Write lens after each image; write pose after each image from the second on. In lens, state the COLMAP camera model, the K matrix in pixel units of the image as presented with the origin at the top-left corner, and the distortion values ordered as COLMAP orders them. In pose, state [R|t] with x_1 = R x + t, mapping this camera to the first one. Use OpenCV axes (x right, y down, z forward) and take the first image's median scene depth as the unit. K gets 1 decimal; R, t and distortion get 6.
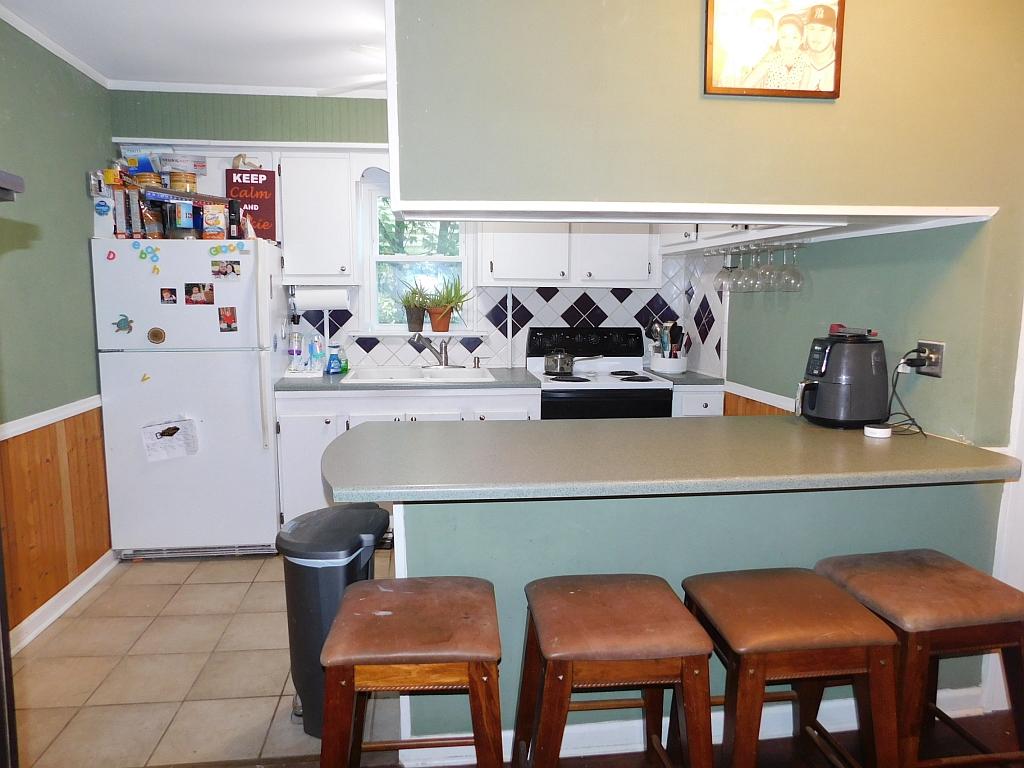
lens RADIAL K [[674.0, 0, 512.0], [0, 674.0, 384.0], [0, 0, 1]] dist [-0.061141, 0.041499]
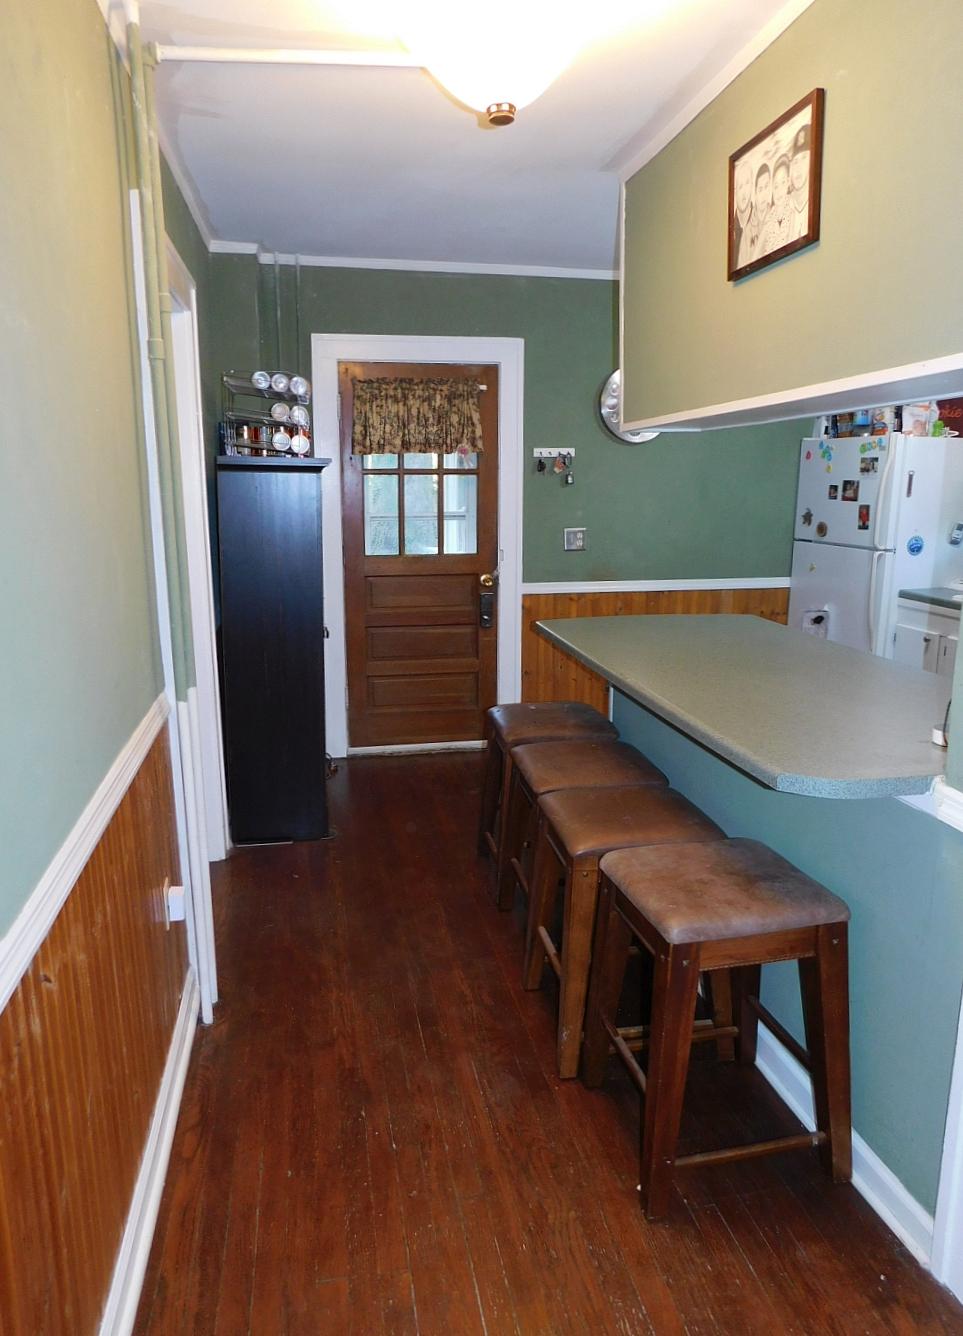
lens RADIAL K [[902.3, 0, 481.5], [0, 902.3, 668.0], [0, 0, 1]] dist [-0.037399, 0.000262]
pose [[0.067053, 0.200650, -0.977366, 0.876340], [-0.125218, 0.973518, 0.191269, -0.060904], [0.989861, 0.109558, 0.090402, 0.335062]]
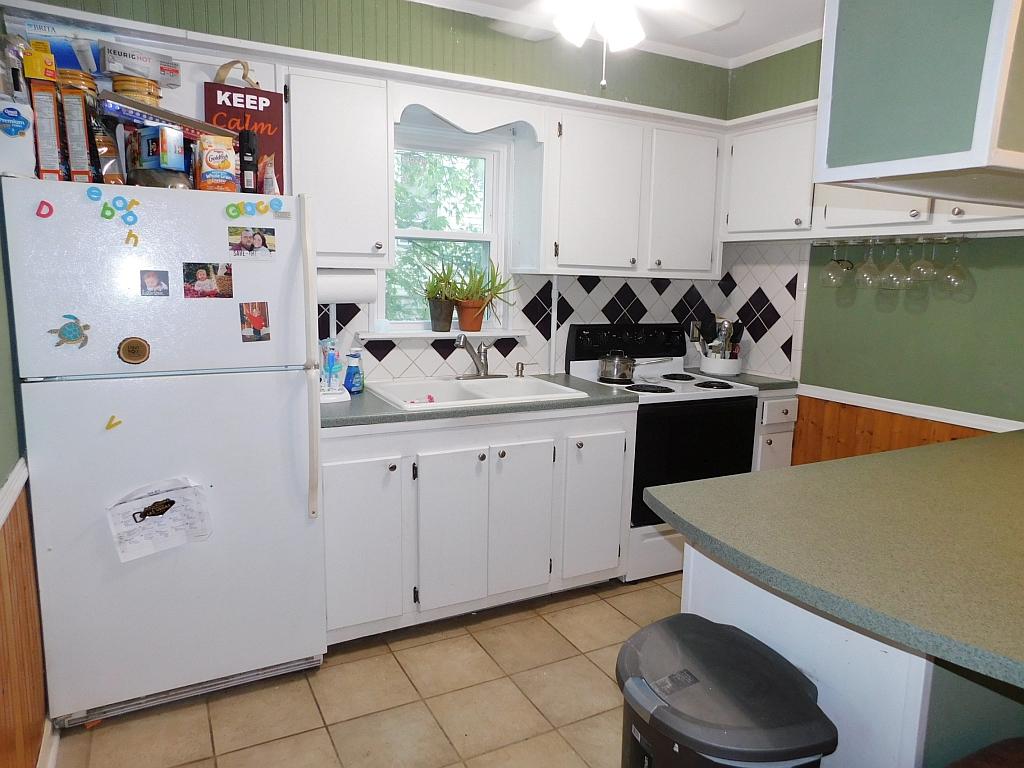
lens RADIAL K [[674.0, 0, 512.0], [0, 674.0, 384.0], [0, 0, 1]] dist [-0.061141, 0.041499]
pose [[0.934913, -0.038602, 0.352771, -0.418978], [0.028433, 0.999019, 0.033963, -0.052242], [-0.353735, -0.021722, 0.935093, 0.322233]]
